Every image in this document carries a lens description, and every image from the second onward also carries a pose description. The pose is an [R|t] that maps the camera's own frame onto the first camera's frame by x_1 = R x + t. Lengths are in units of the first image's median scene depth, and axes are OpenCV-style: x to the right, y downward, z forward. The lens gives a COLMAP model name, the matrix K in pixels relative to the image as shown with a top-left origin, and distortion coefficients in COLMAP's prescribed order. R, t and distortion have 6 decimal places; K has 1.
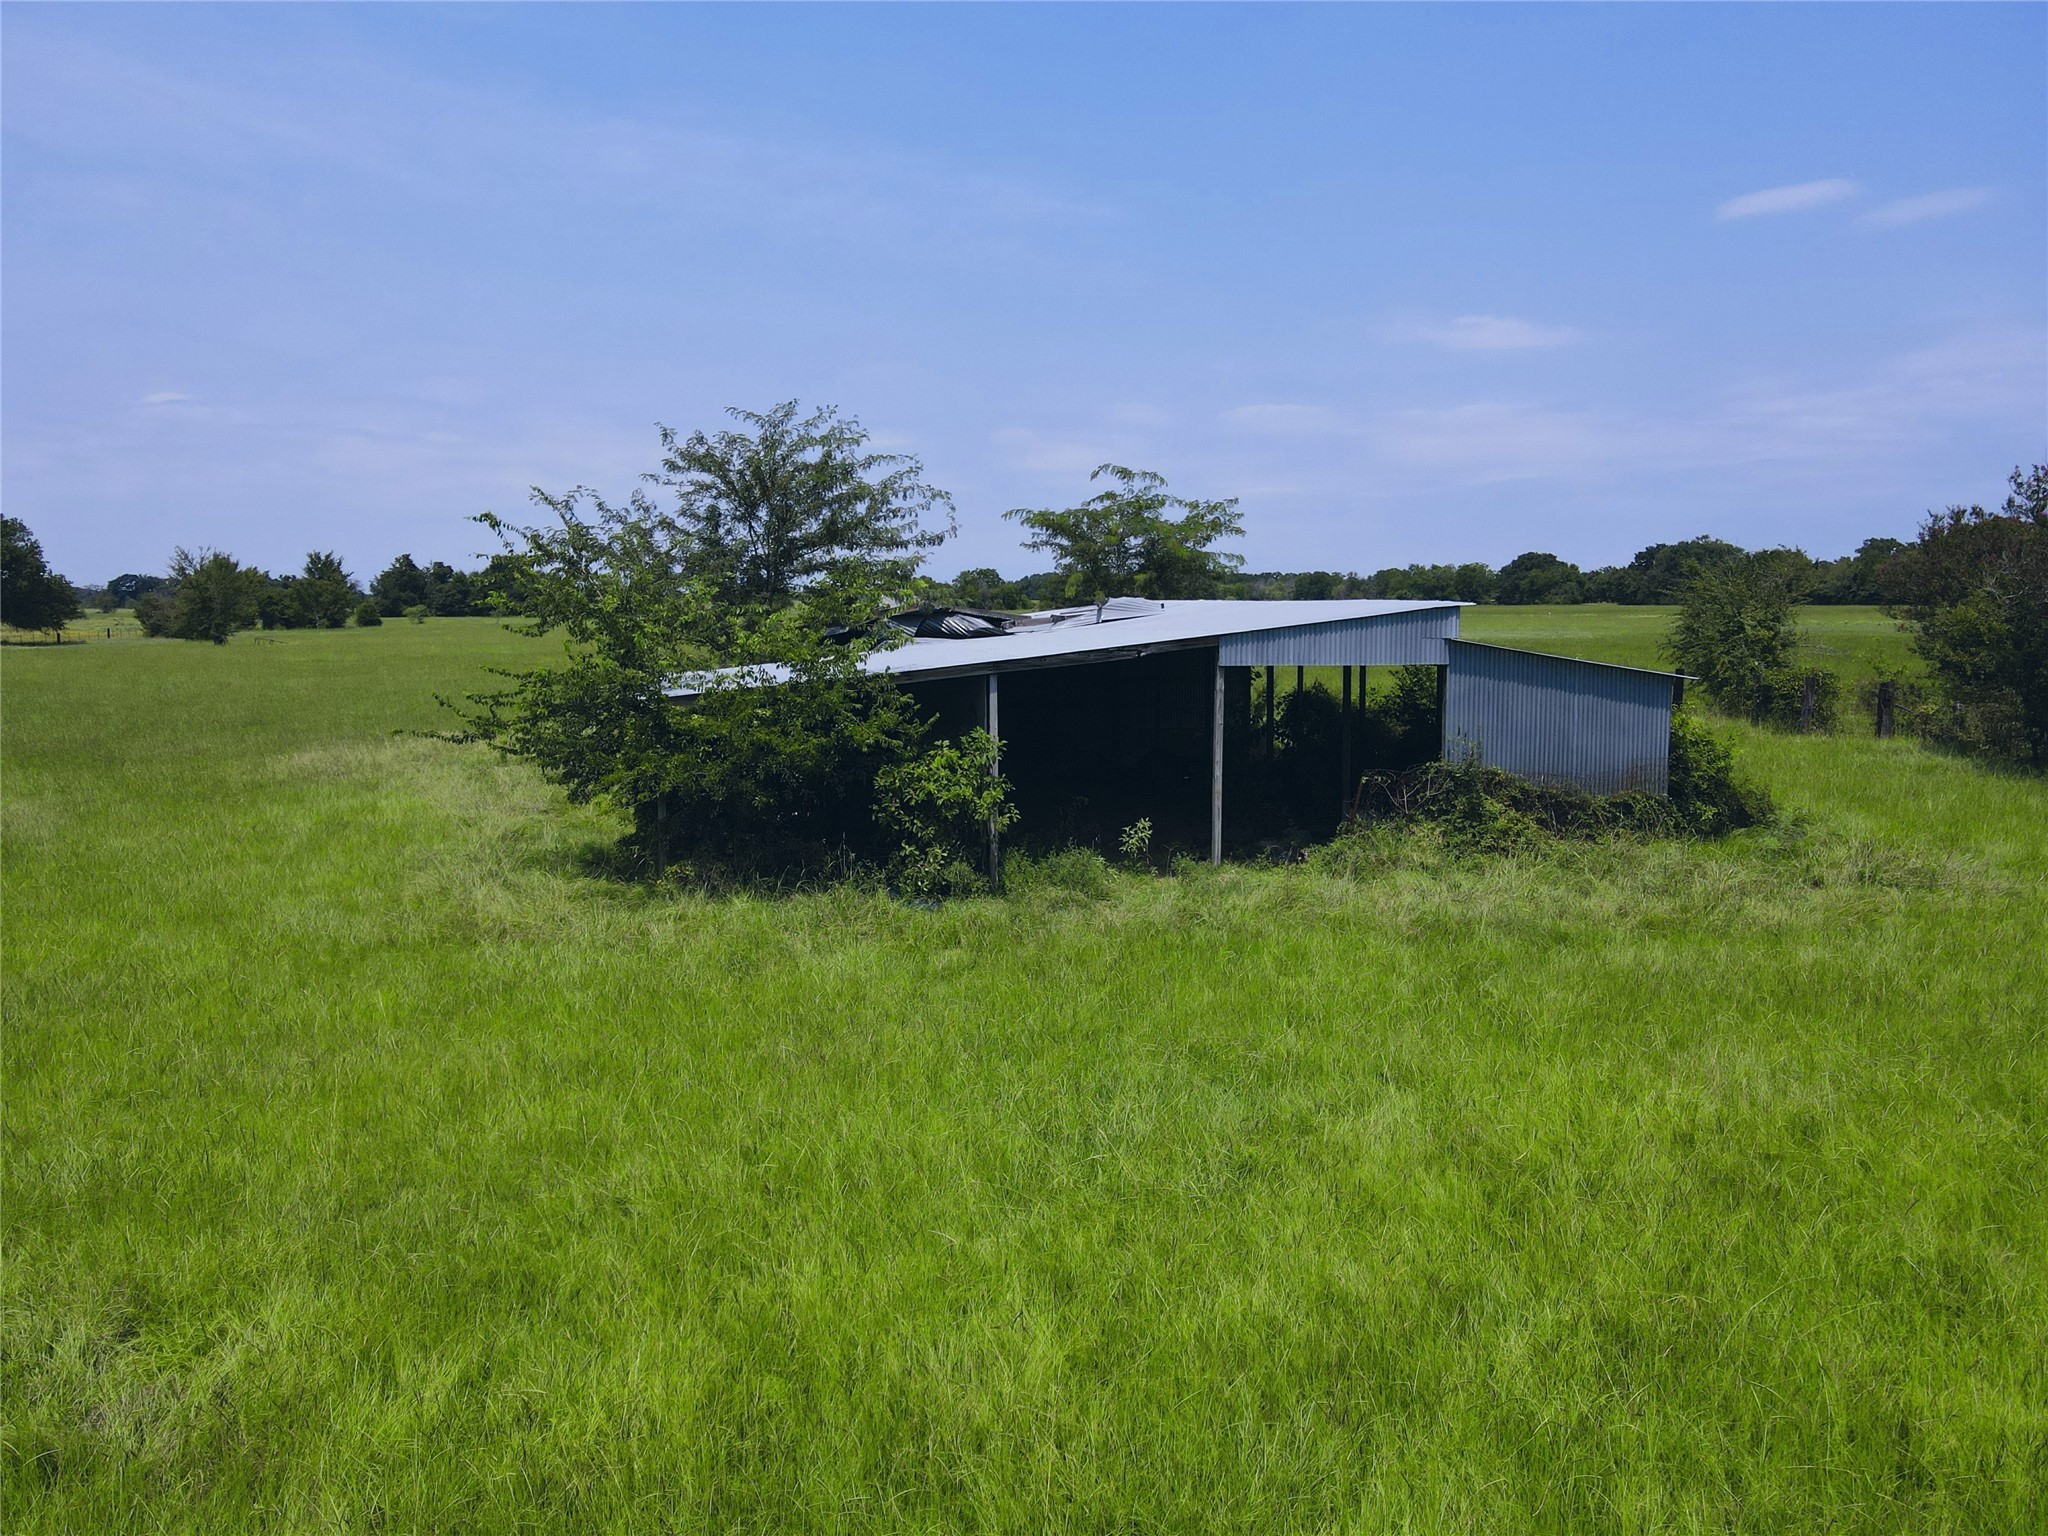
lens RADIAL K [[1516.2, 0, 1024.0], [0, 1516.2, 768.0], [0, 0, 1]] dist [-0.006340, 0.000024]
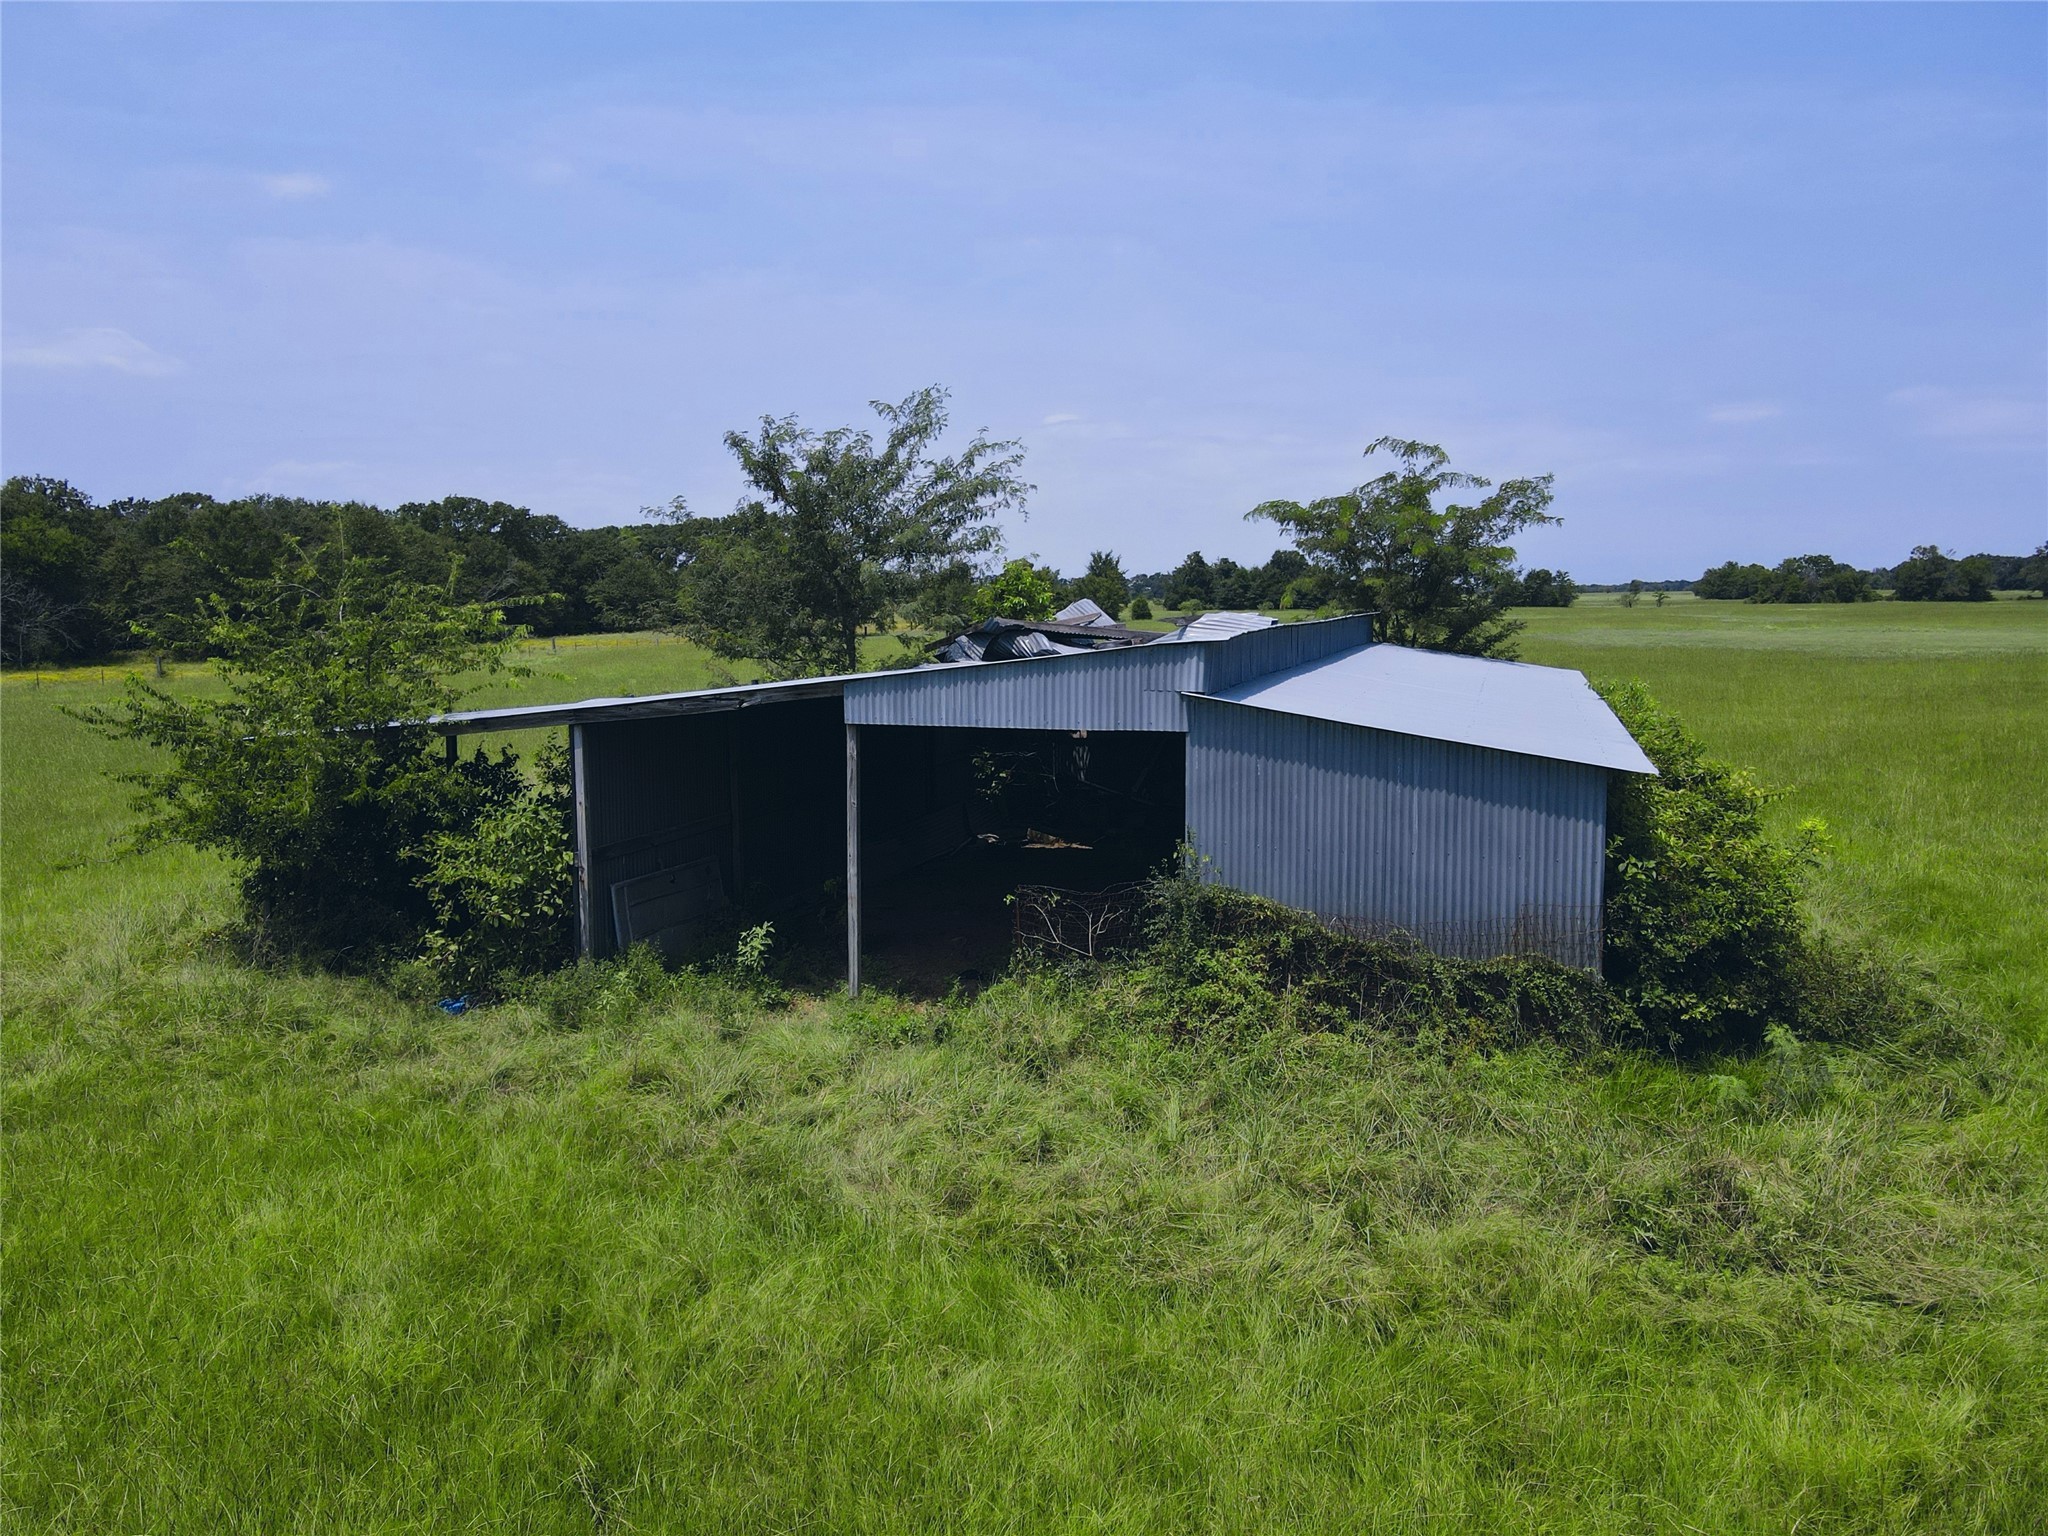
lens RADIAL K [[1516.2, 0, 1024.0], [0, 1516.2, 768.0], [0, 0, 1]] dist [-0.006340, 0.000024]
pose [[0.863538, 0.052138, -0.501581, 0.355637], [-0.049506, 0.998601, 0.018571, -0.040212], [0.501848, 0.008794, 0.864911, 0.264812]]
